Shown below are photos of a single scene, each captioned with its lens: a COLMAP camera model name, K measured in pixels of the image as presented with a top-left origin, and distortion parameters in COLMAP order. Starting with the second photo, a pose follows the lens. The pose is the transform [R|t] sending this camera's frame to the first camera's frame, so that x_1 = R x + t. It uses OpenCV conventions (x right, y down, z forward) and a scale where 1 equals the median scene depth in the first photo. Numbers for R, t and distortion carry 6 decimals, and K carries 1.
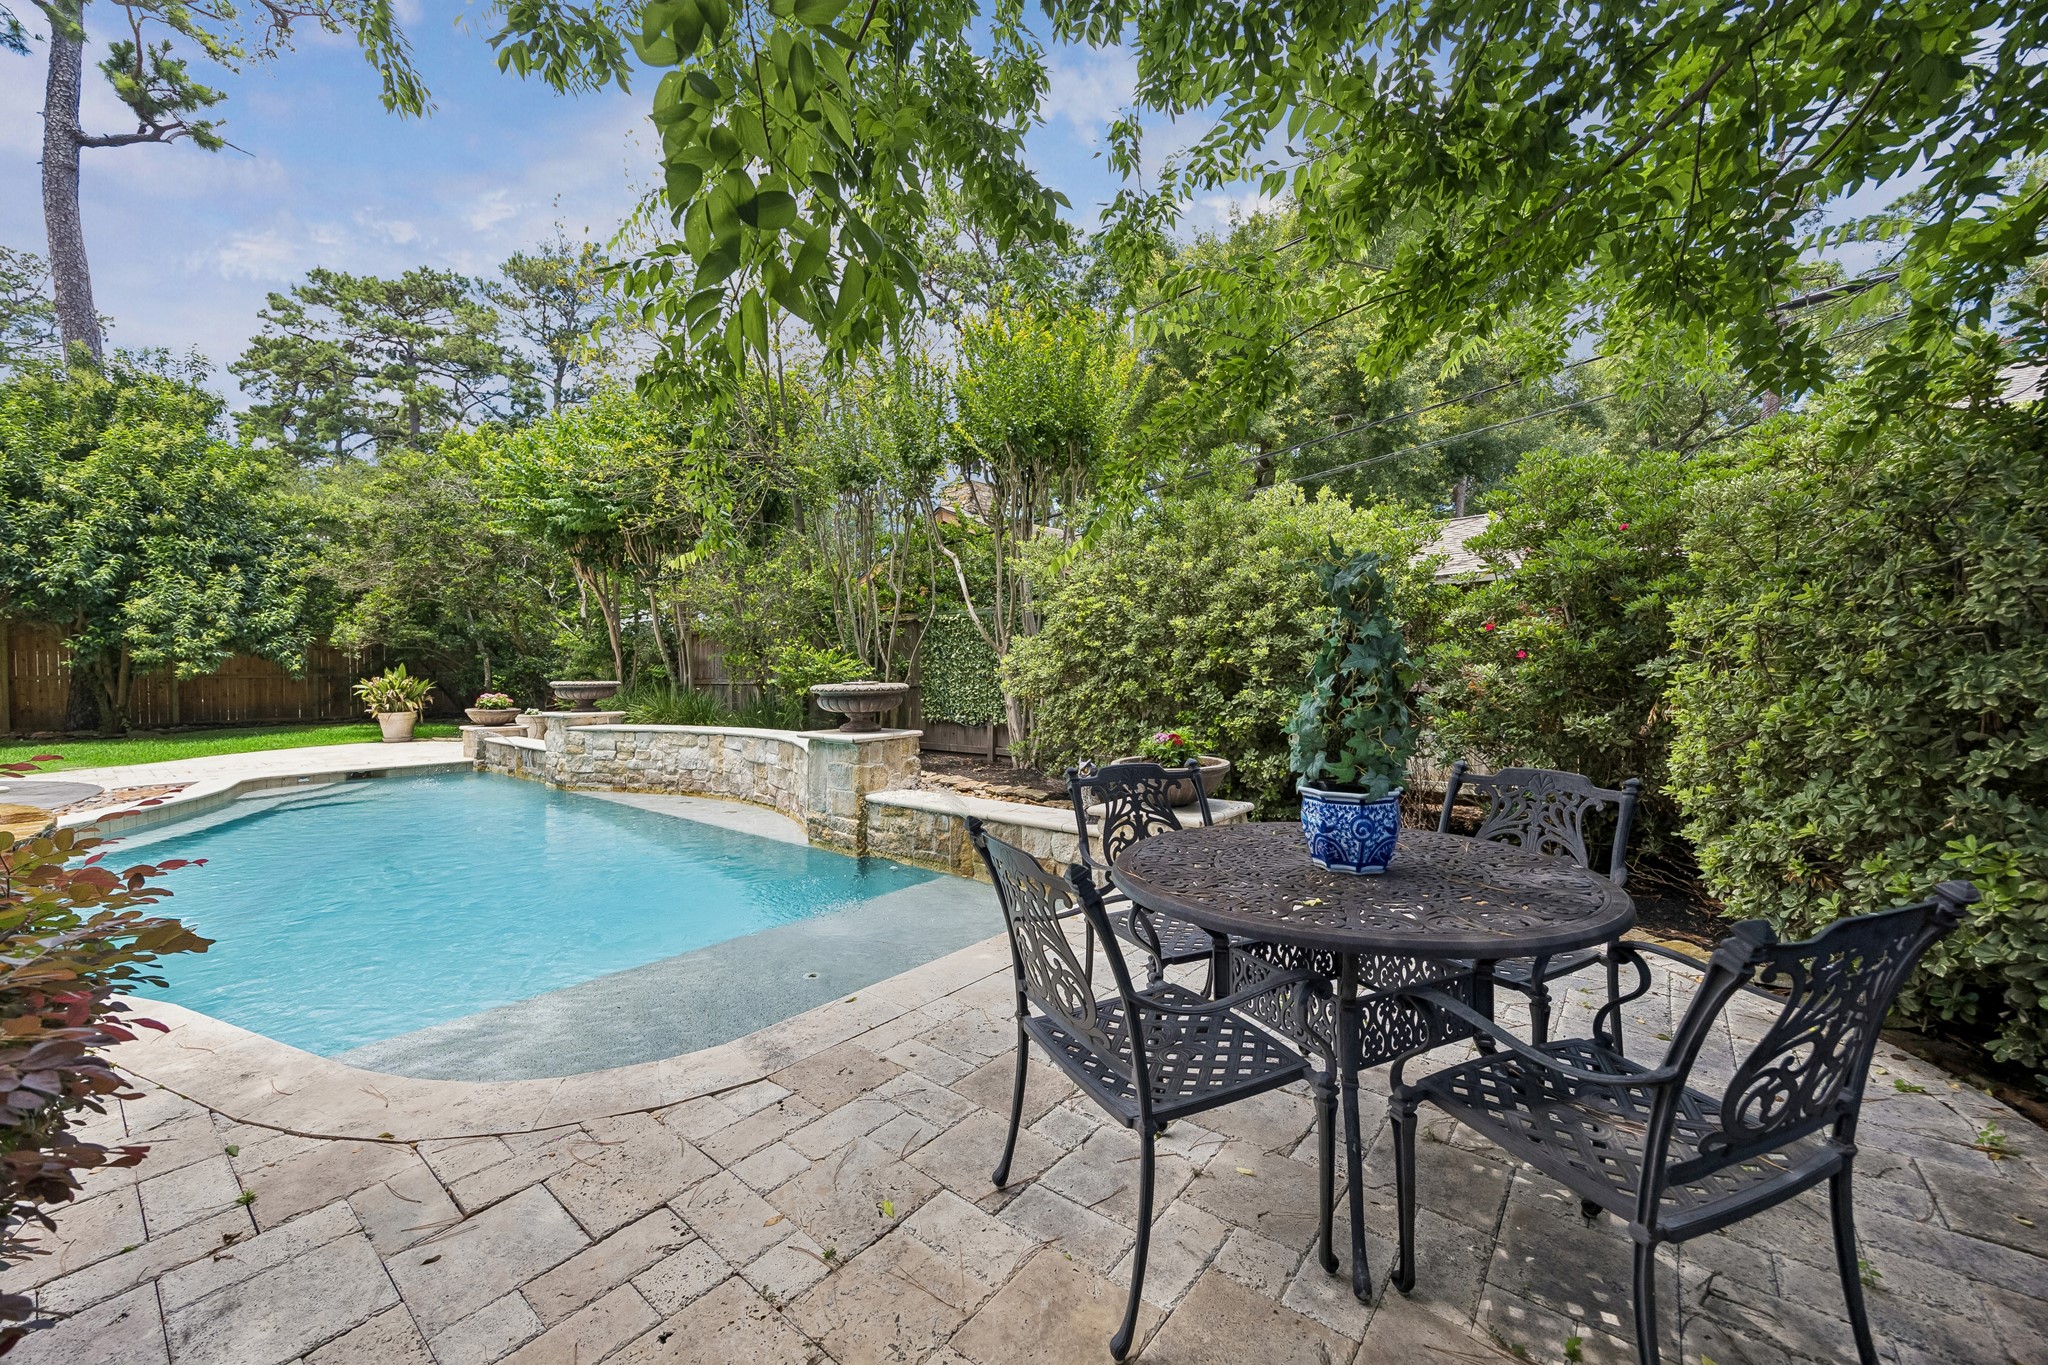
lens RADIAL K [[794.7, 0, 1024.0], [0, 794.7, 682.5], [0, 0, 1]] dist [-0.003522, -0.000498]
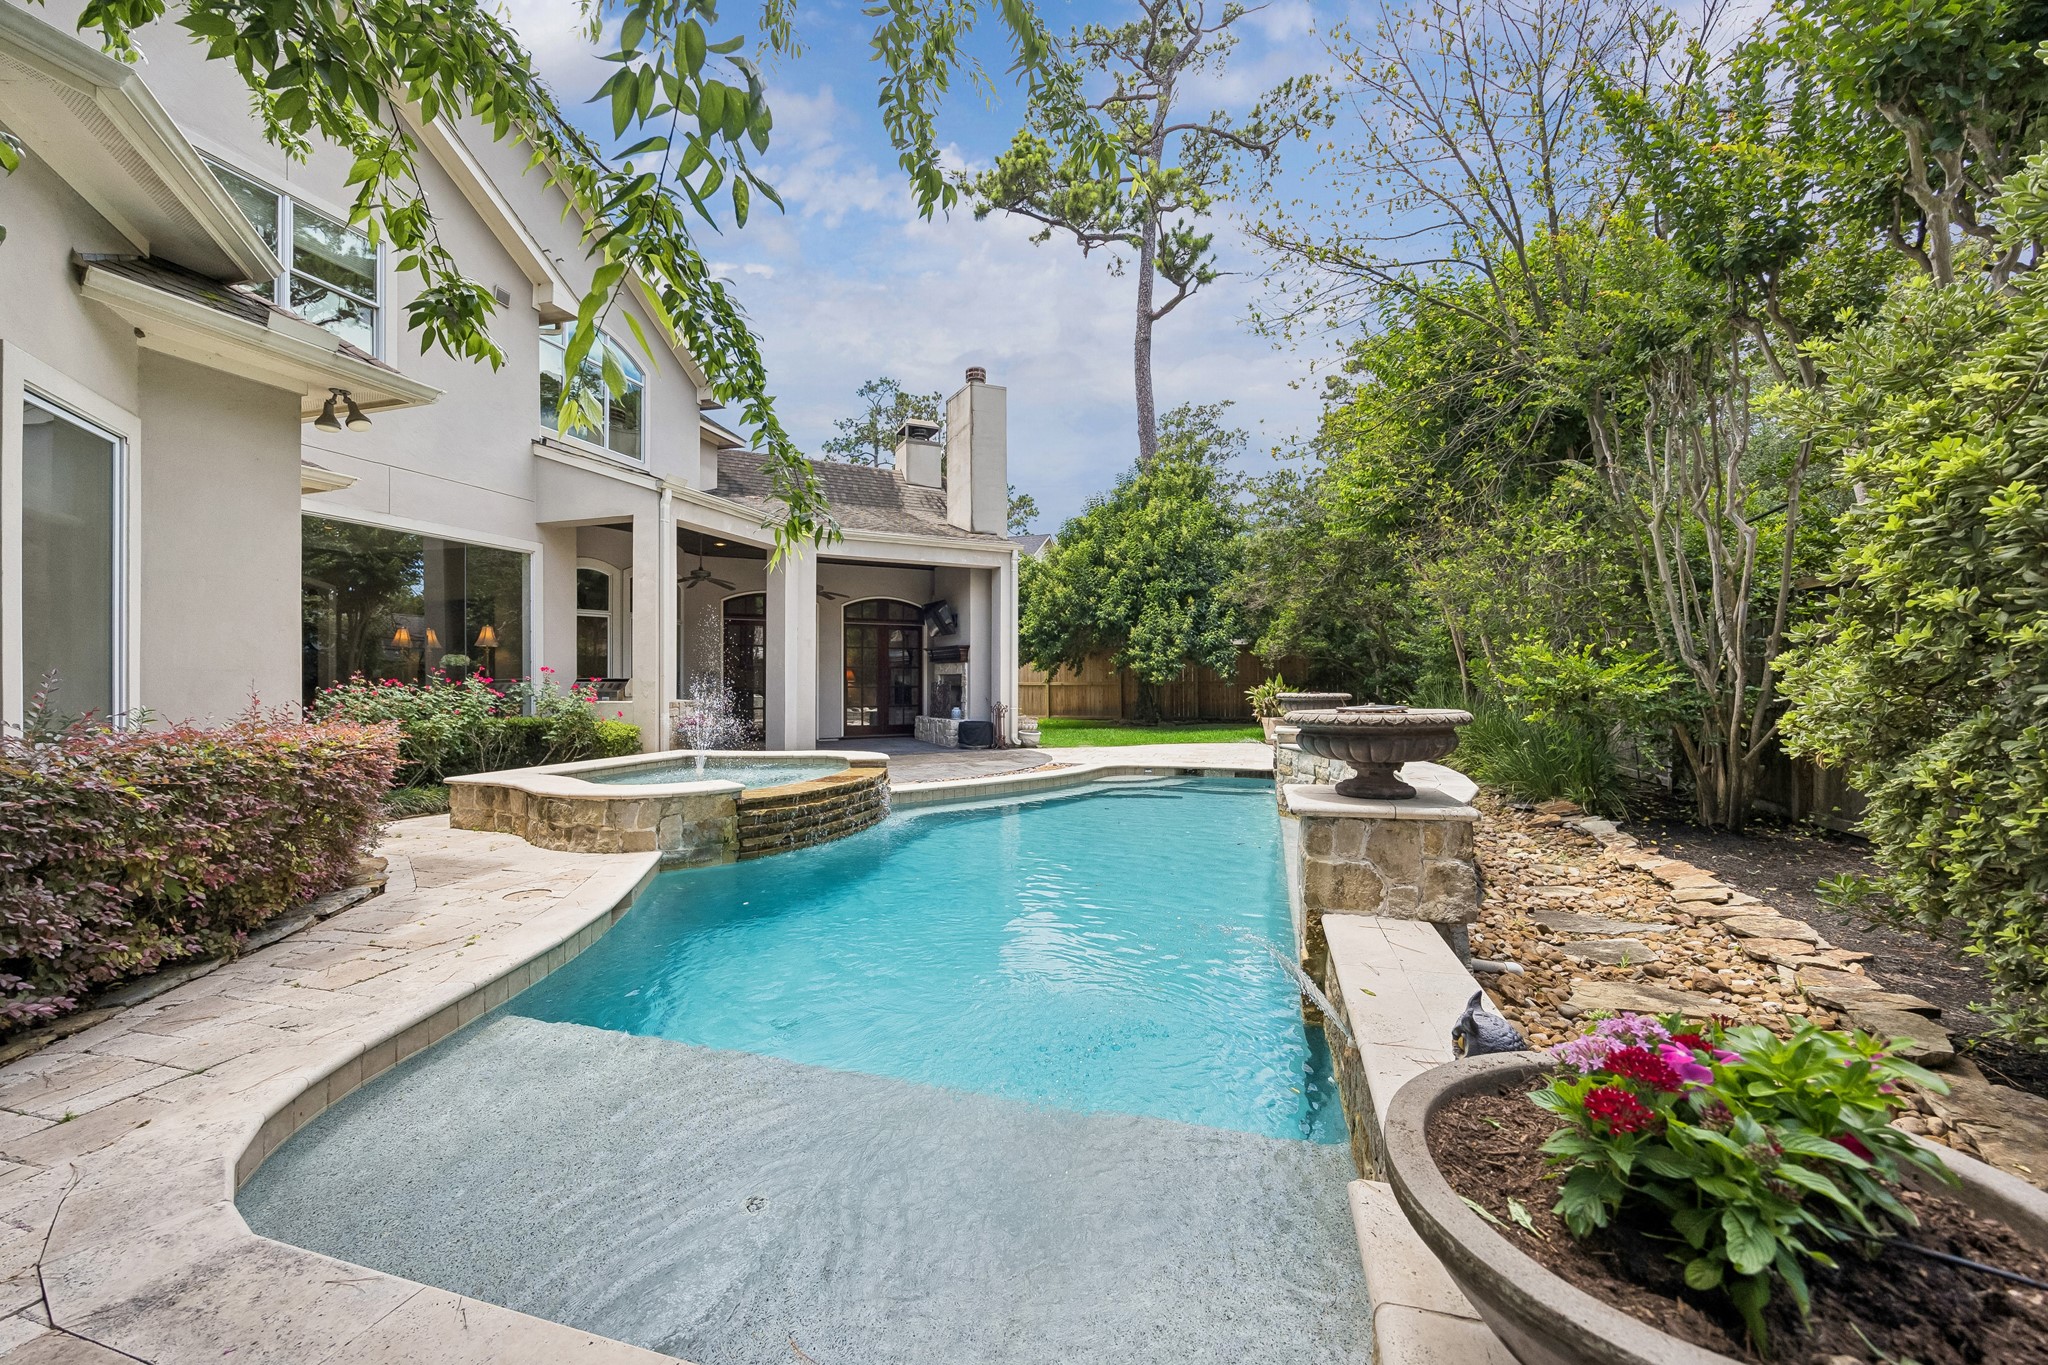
lens RADIAL K [[794.7, 0, 1024.0], [0, 794.7, 682.5], [0, 0, 1]] dist [-0.003522, -0.000498]
pose [[0.376360, 0.006031, -0.926454, 0.098873], [-0.013989, 0.999902, 0.000826, -0.006674], [0.926368, 0.012650, 0.376408, 0.257760]]
